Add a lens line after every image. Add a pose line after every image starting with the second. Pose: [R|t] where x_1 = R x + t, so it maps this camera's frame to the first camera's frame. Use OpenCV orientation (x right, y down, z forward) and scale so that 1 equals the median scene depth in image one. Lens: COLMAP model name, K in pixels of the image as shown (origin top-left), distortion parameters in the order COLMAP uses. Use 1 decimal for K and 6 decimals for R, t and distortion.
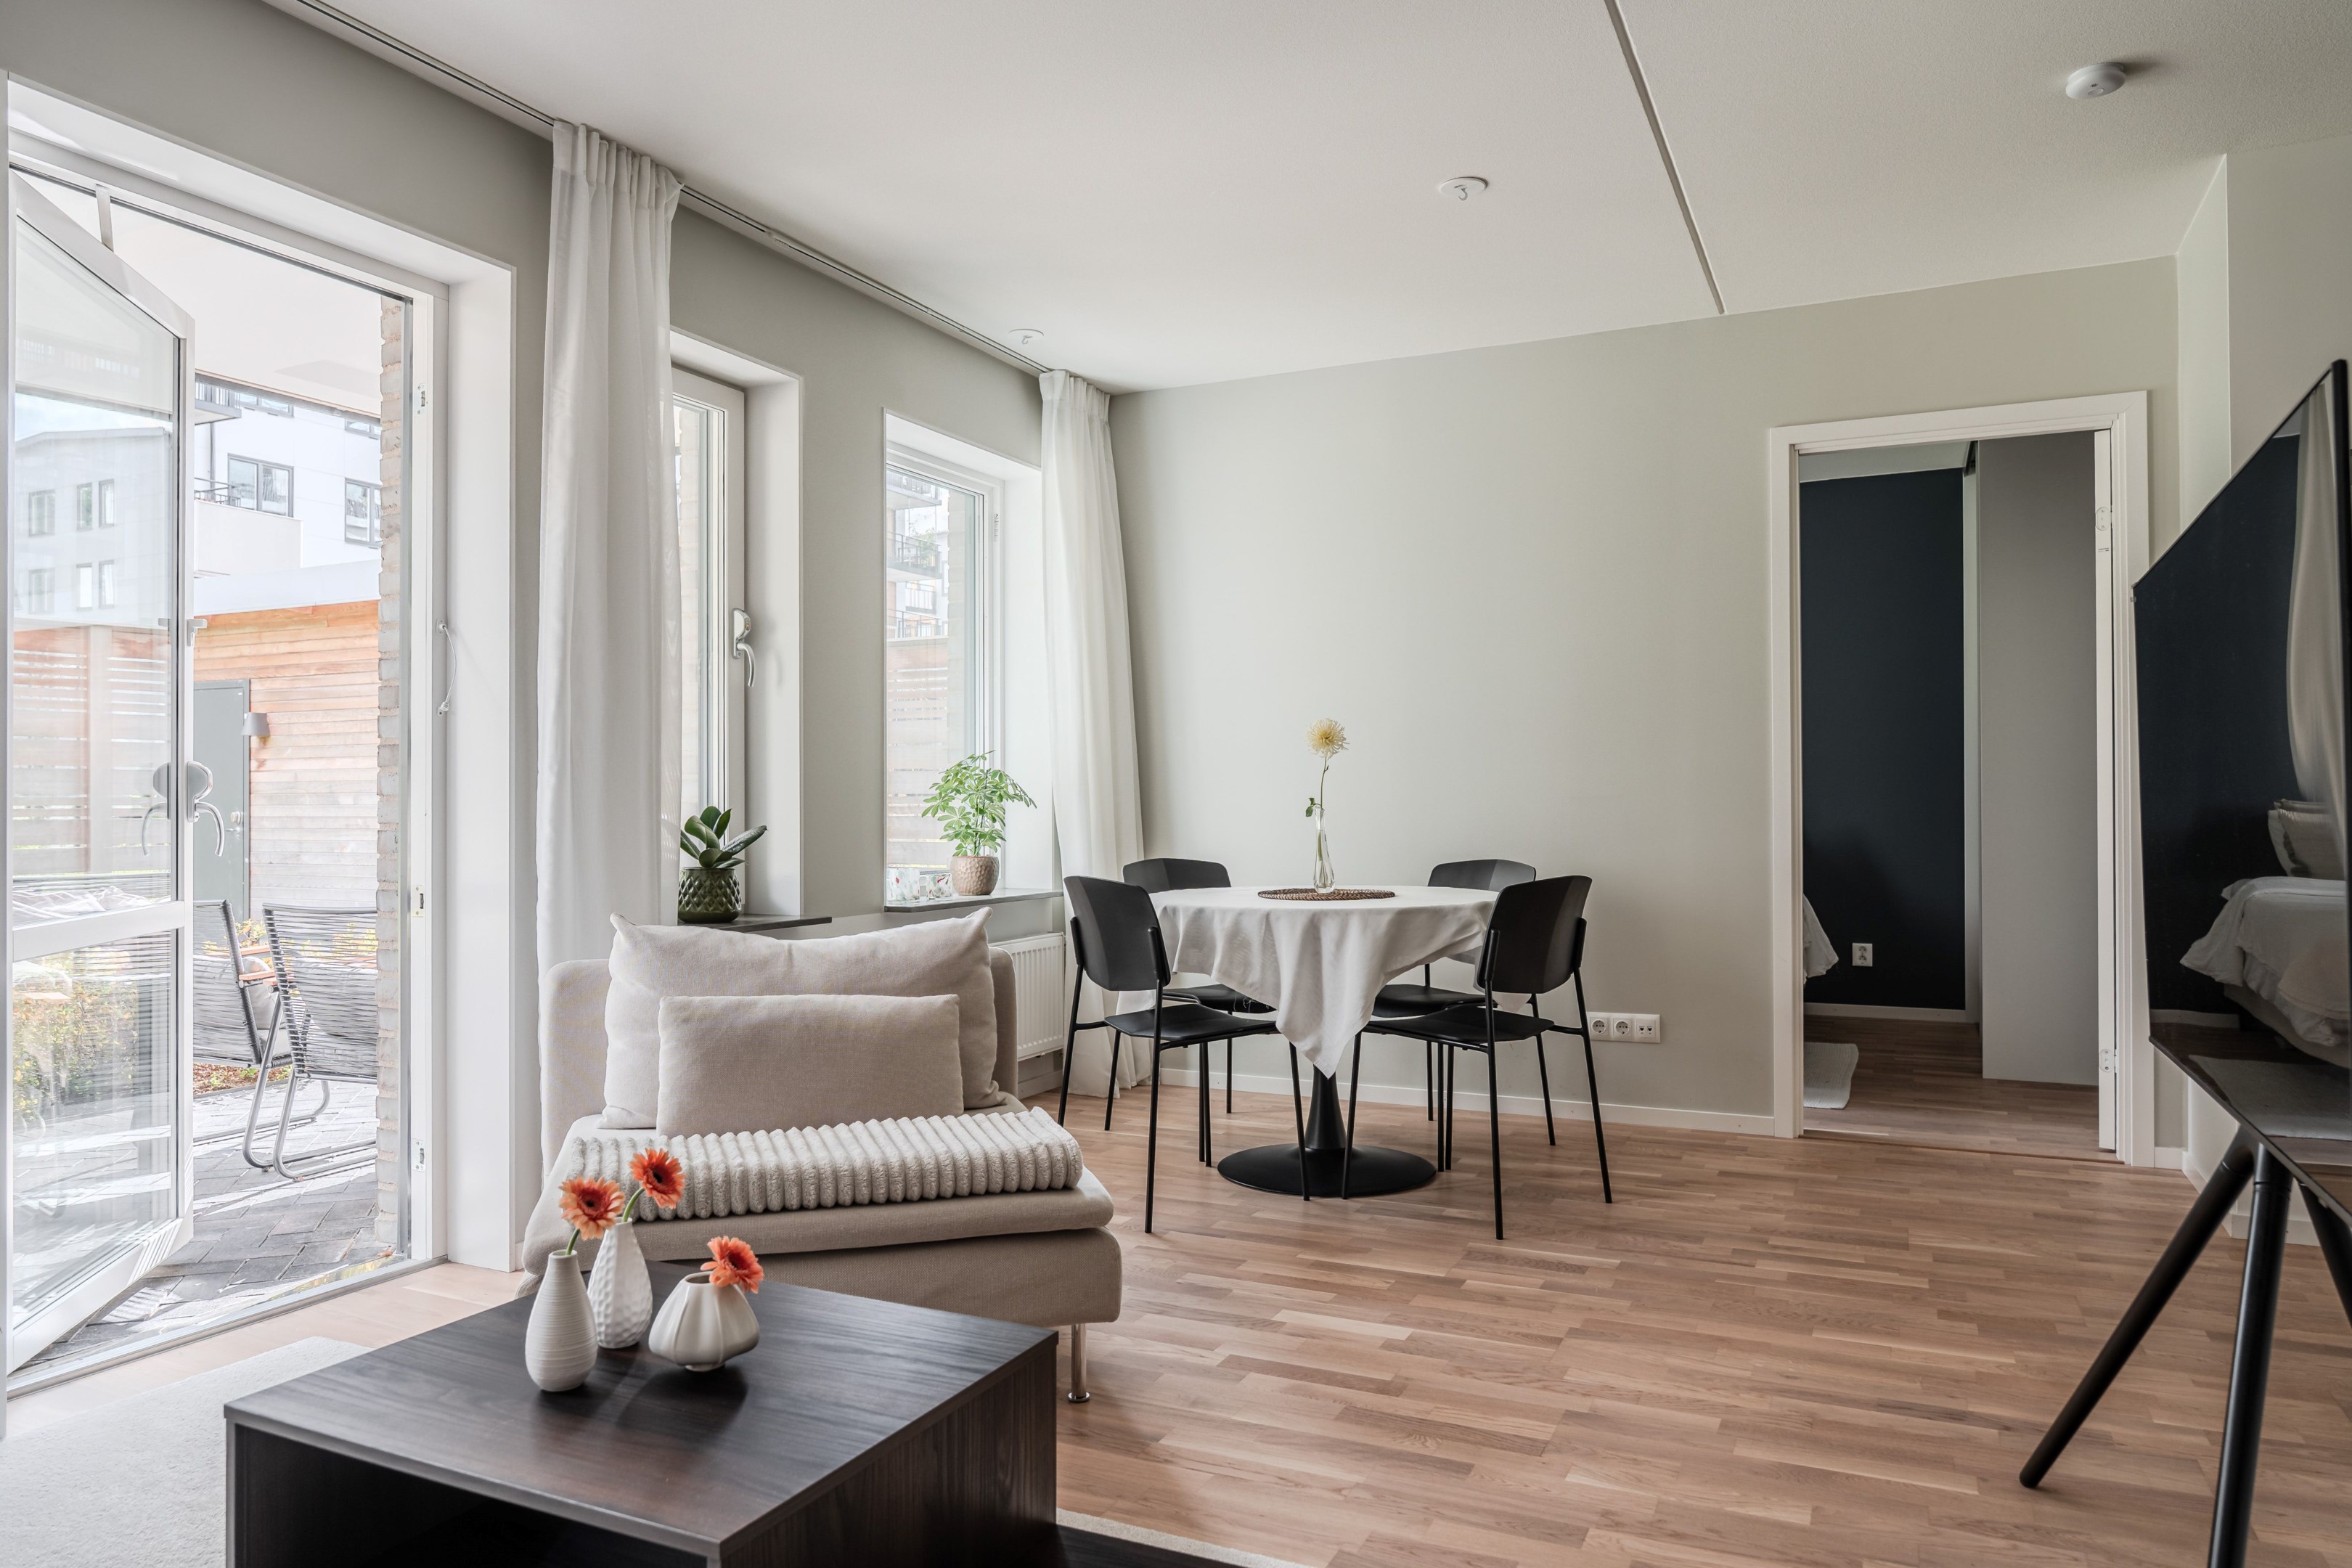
lens RADIAL K [[1544.6, 0, 1172.3], [0, 1544.6, 784.0], [0, 0, 1]] dist [0.001721, 0.001629]
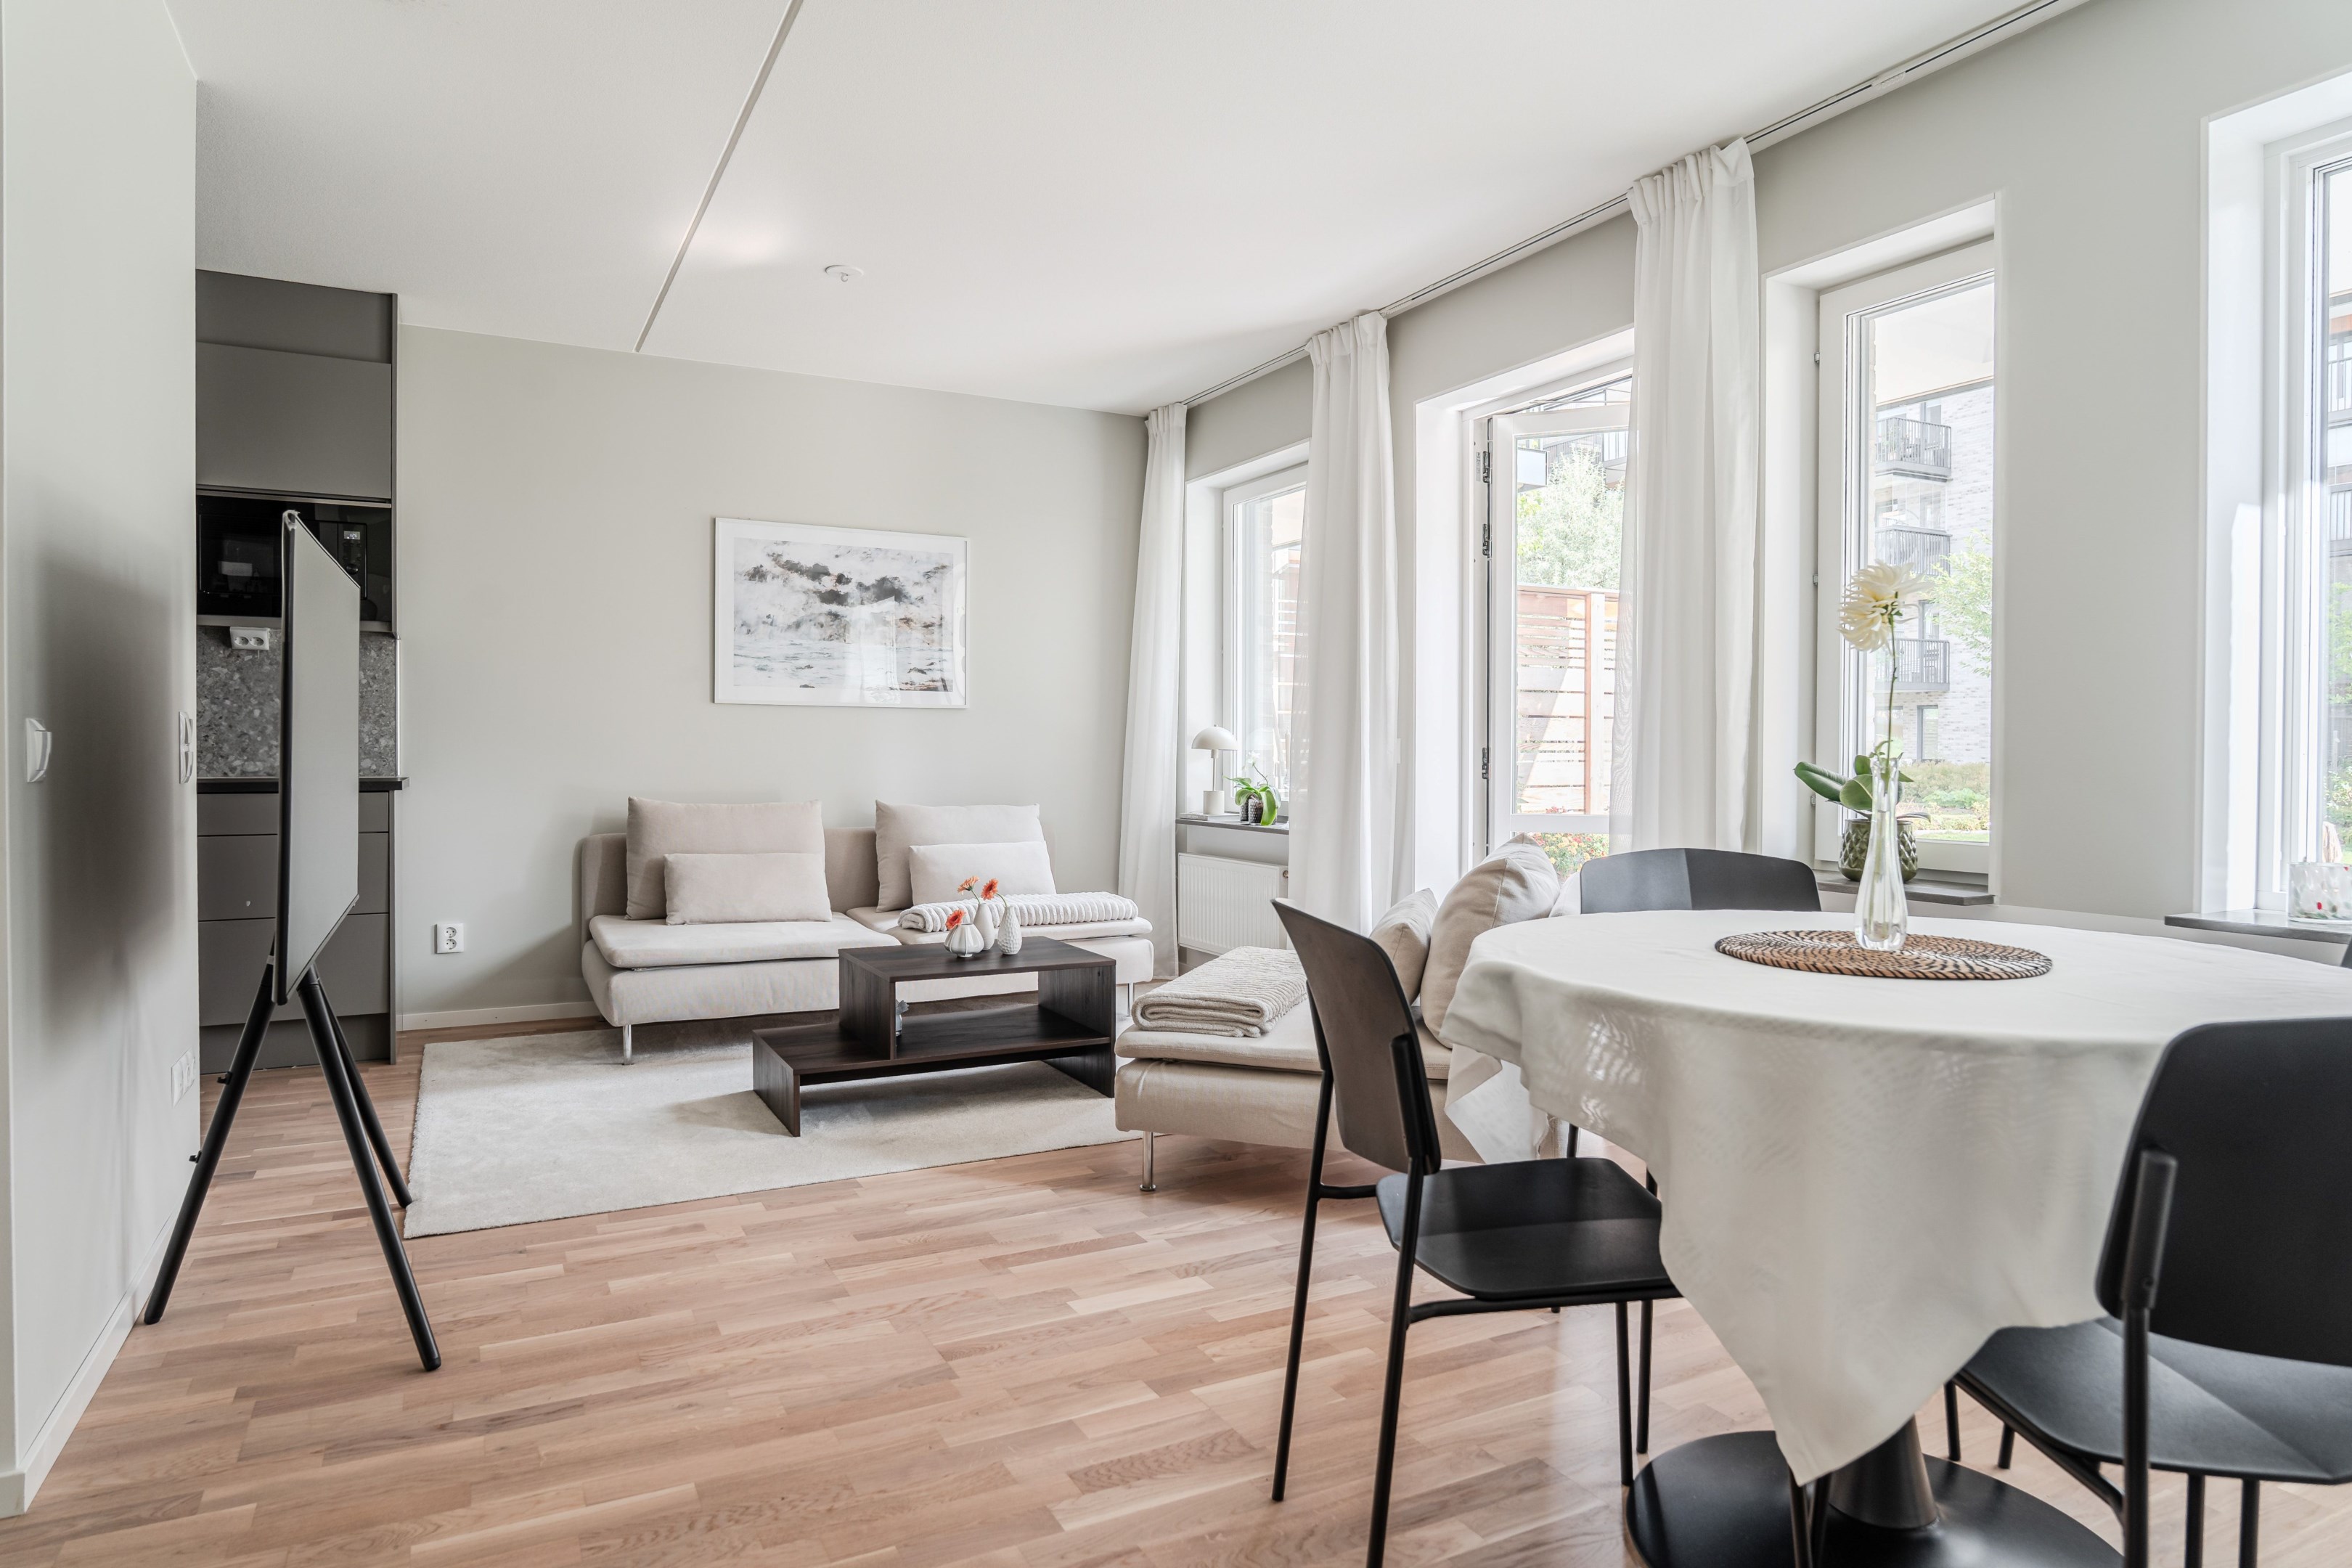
lens RADIAL K [[1343.7, 0, 1171.3], [0, 1343.7, 773.8], [0, 0, 1]] dist [-0.032763, -0.001319]
pose [[-0.599638, 0.010208, -0.800206, 0.844881], [0.003495, 0.999943, 0.010138, 0.026825], [0.800264, 0.003283, -0.599639, 1.696642]]
